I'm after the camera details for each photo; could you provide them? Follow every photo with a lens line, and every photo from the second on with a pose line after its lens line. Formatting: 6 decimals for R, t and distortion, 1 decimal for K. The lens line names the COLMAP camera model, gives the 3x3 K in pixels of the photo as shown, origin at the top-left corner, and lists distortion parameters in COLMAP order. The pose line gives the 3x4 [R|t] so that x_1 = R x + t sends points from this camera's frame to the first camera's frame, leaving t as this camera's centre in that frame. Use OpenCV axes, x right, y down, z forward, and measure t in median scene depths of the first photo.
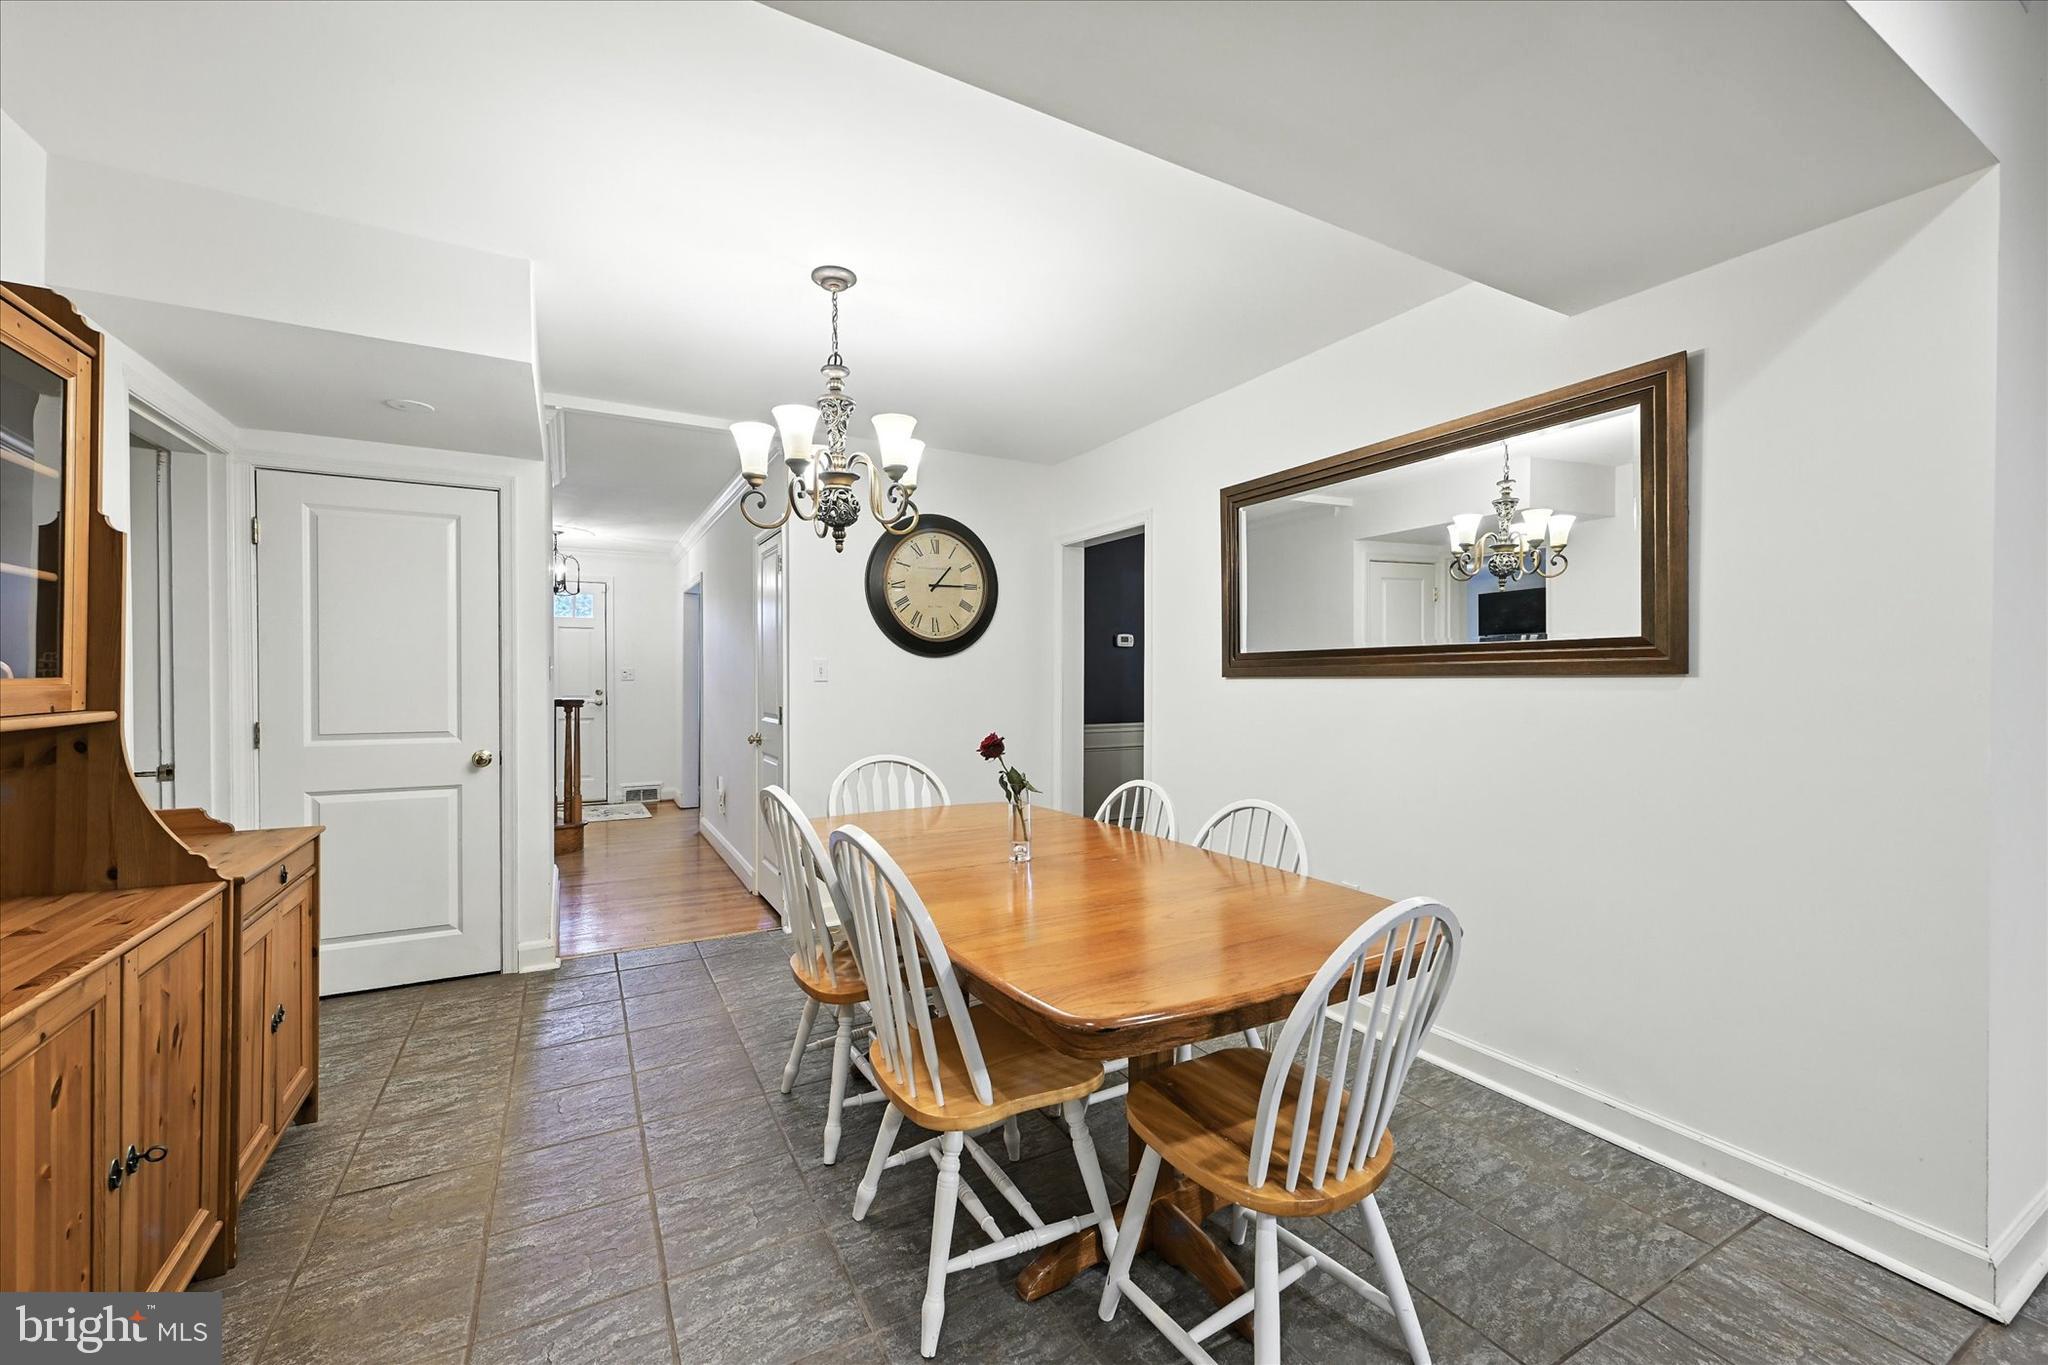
lens RADIAL K [[813.2, 0, 1026.0], [0, 813.2, 687.5], [0, 0, 1]] dist [-0.001575, -0.000149]
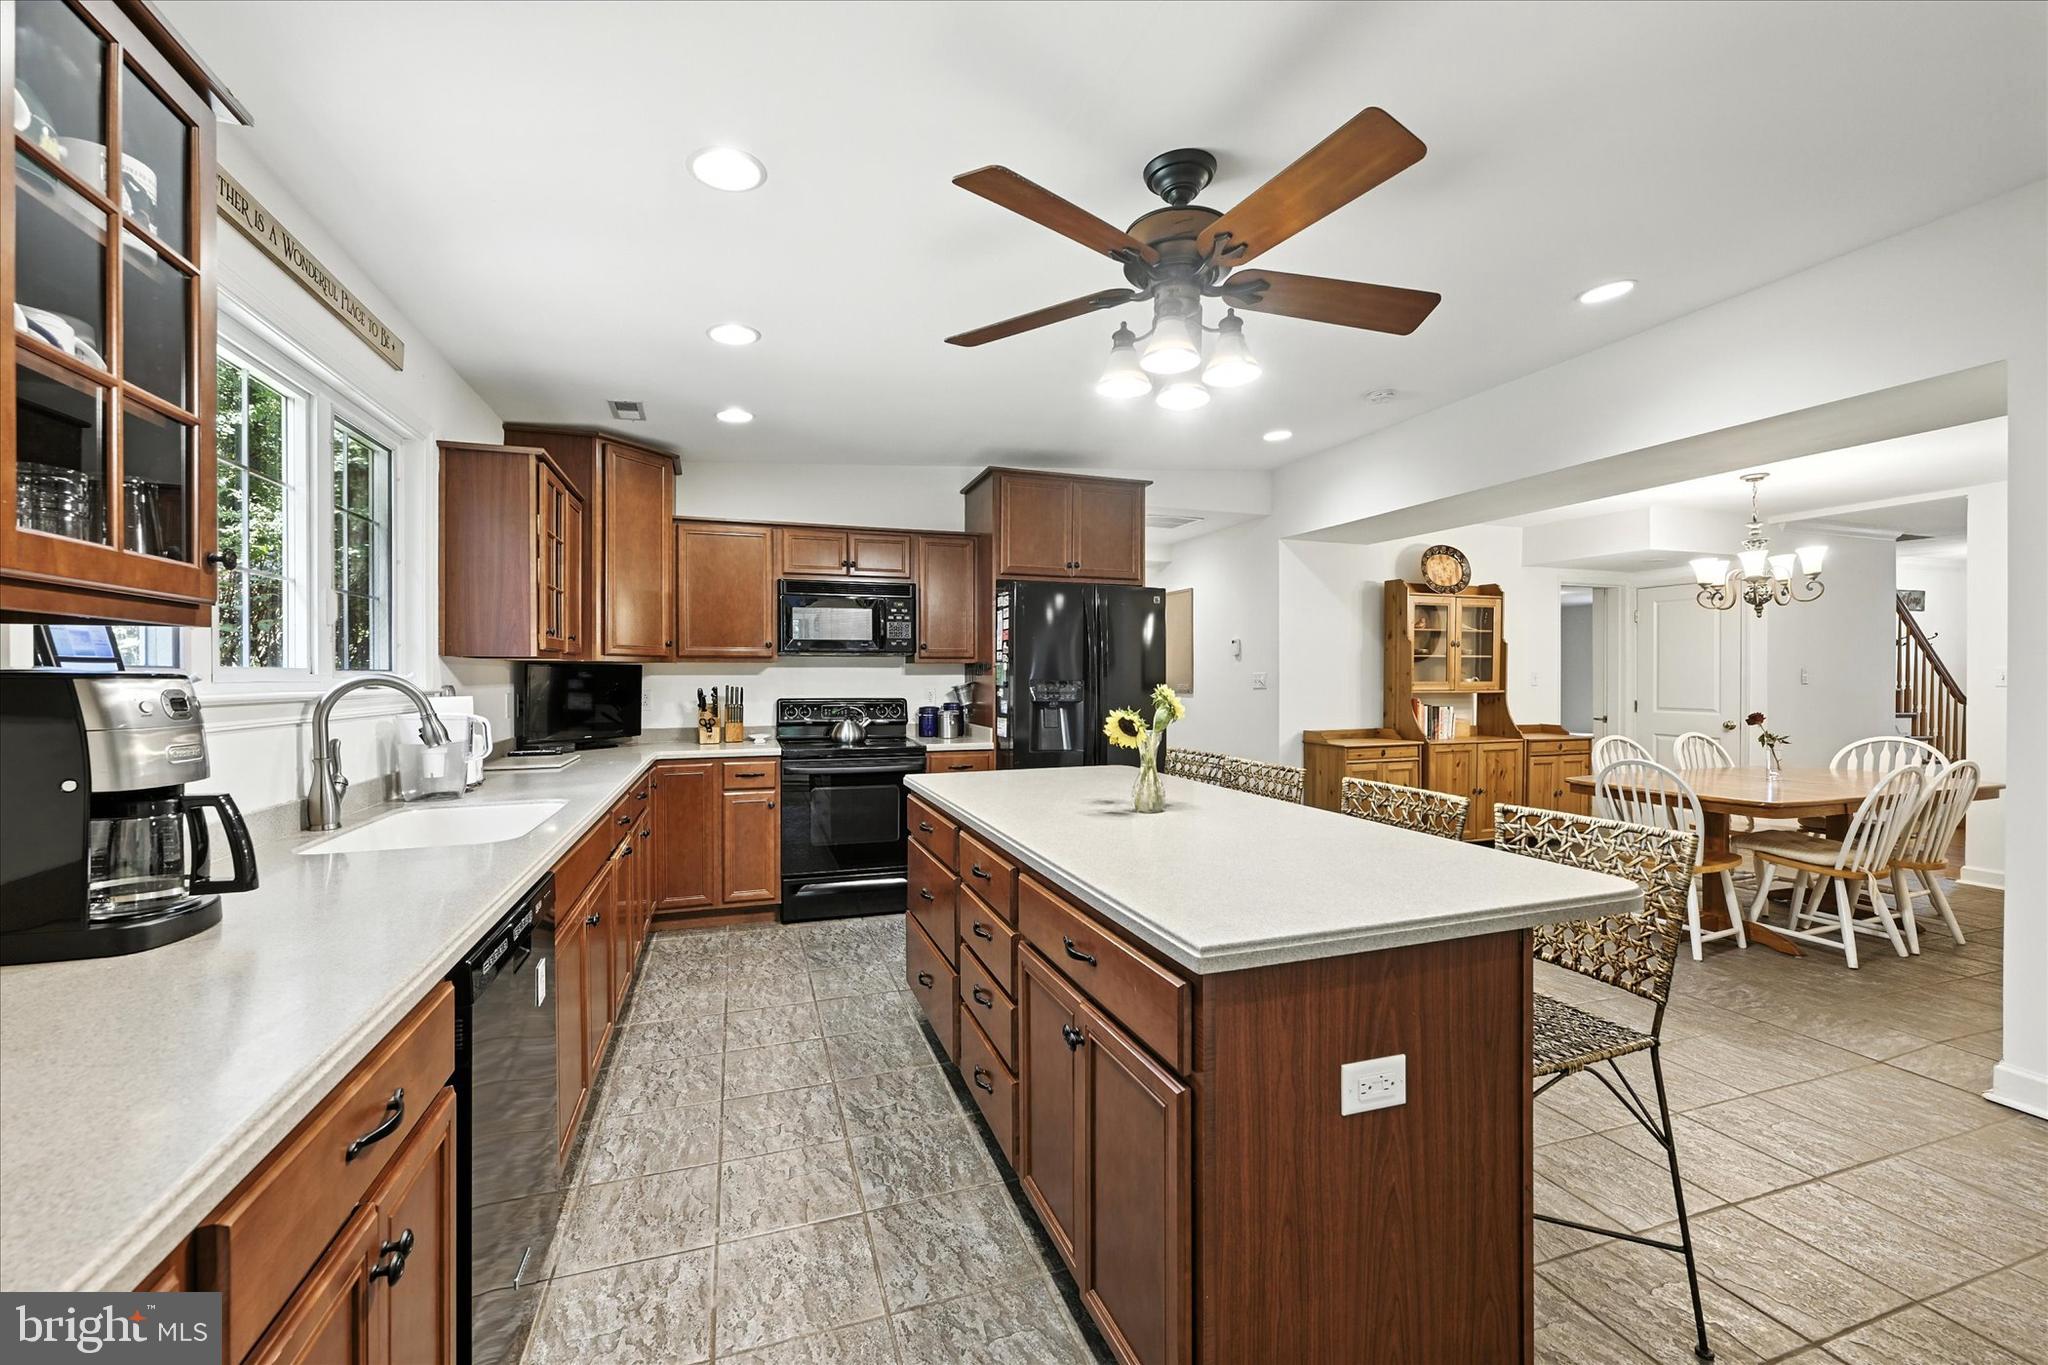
lens RADIAL K [[813.2, 0, 1023.8], [0, 813.2, 679.4], [0, 0, 1]] dist [-0.001575, -0.000149]
pose [[-0.169498, 0.004853, -0.985518, 1.432535], [-0.013955, 0.999876, 0.007324, -0.008197], [0.985432, 0.014994, -0.169410, -0.267347]]
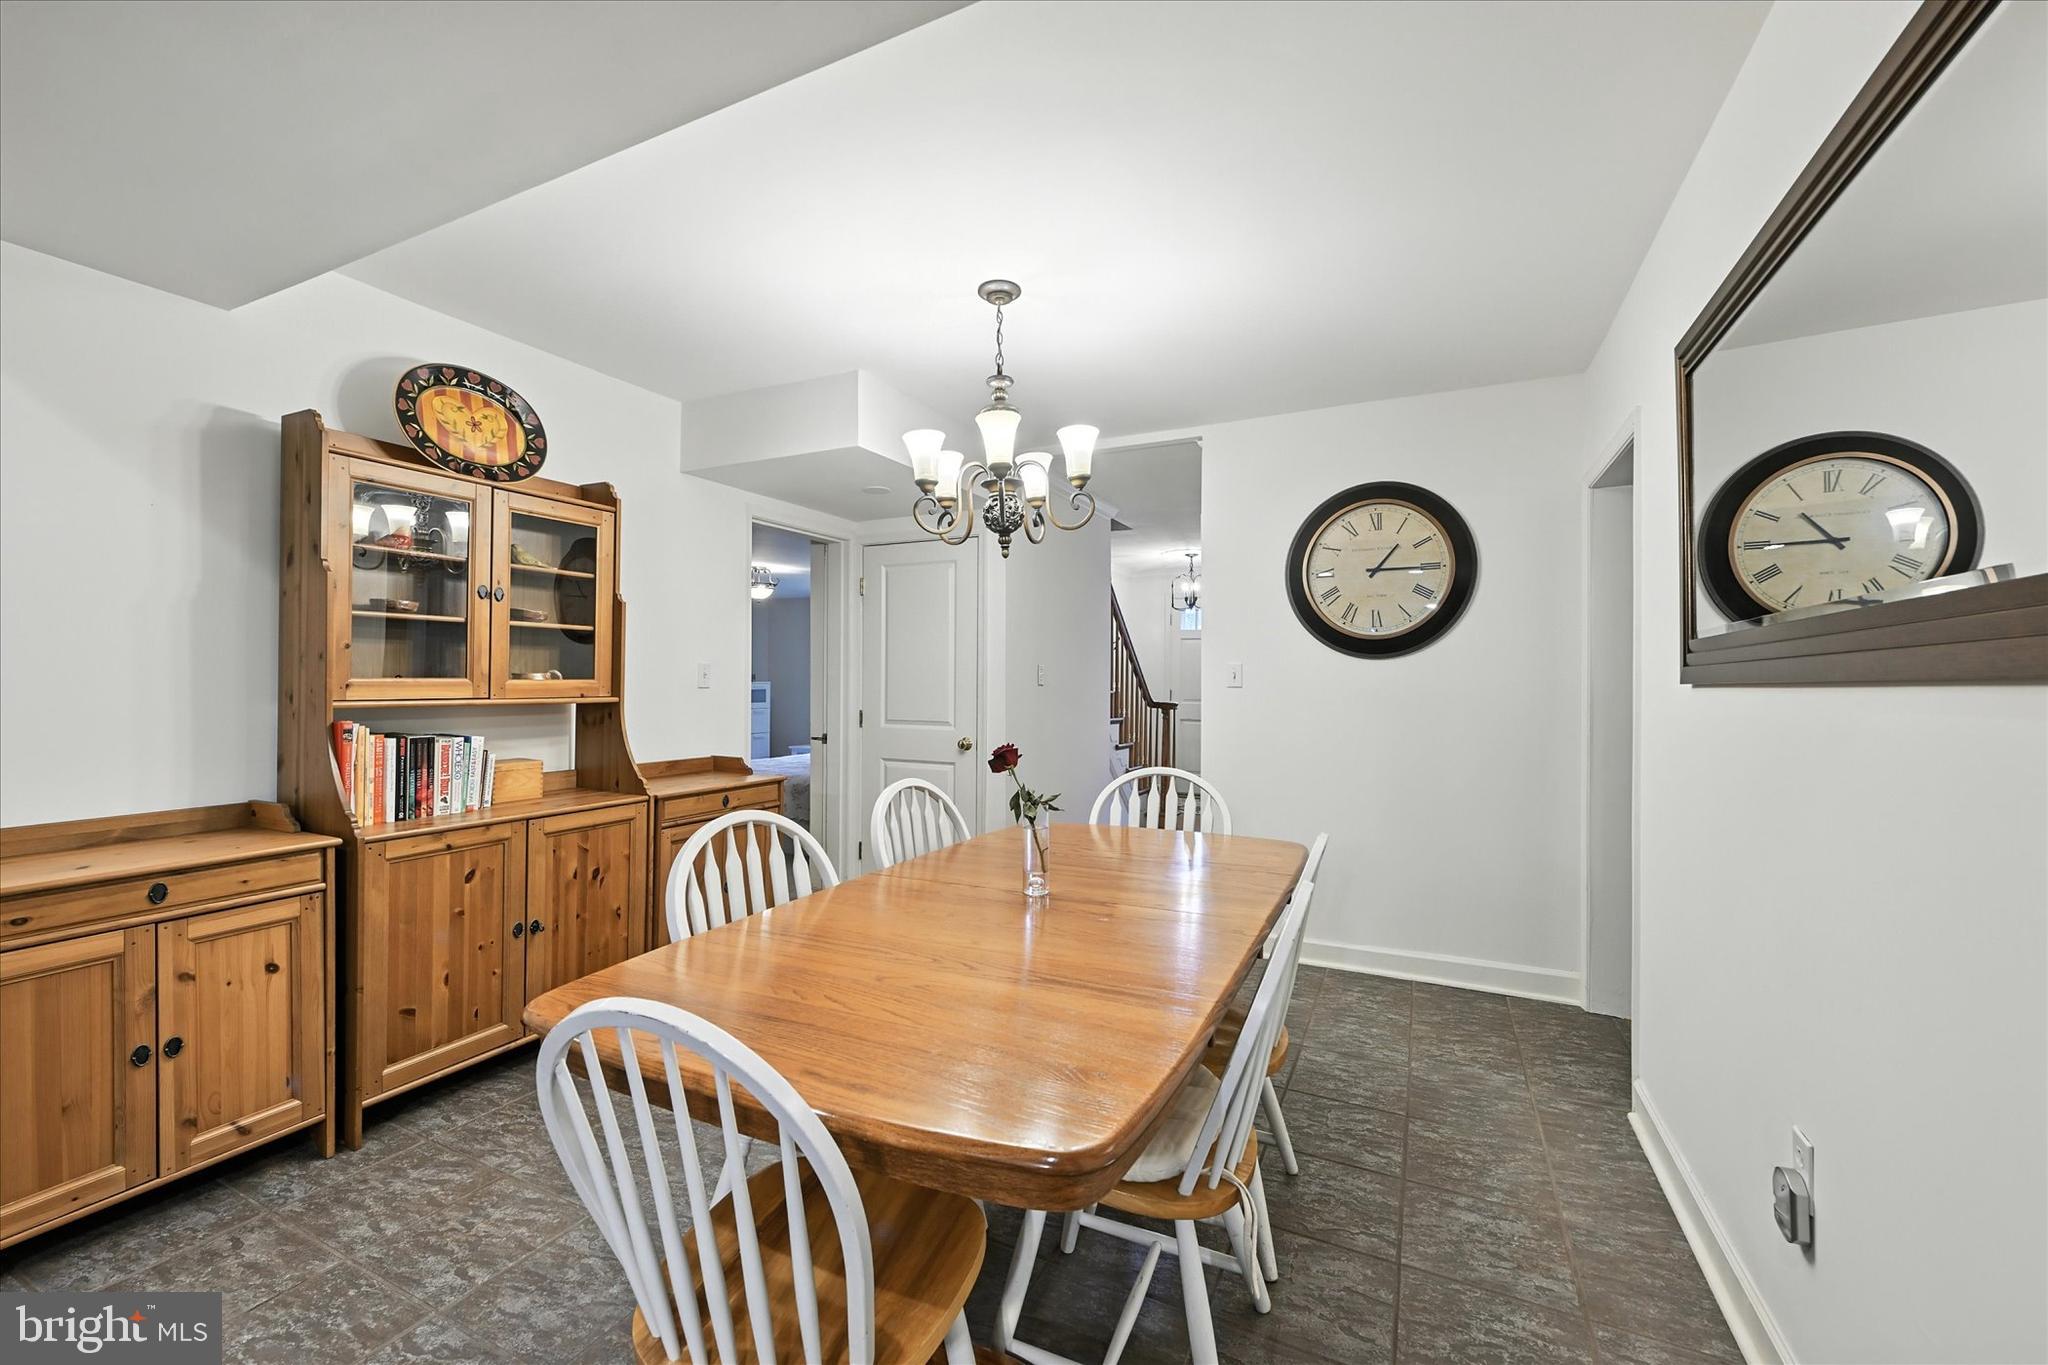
lens RADIAL K [[813.2, 0, 1014.9], [0, 813.2, 674.2], [0, 0, 1]] dist [-0.001575, -0.000149]
pose [[0.565878, -0.005201, -0.824473, 0.457508], [-0.016373, 0.999712, -0.017545, -0.002853], [0.824326, 0.023428, 0.565630, 0.330527]]
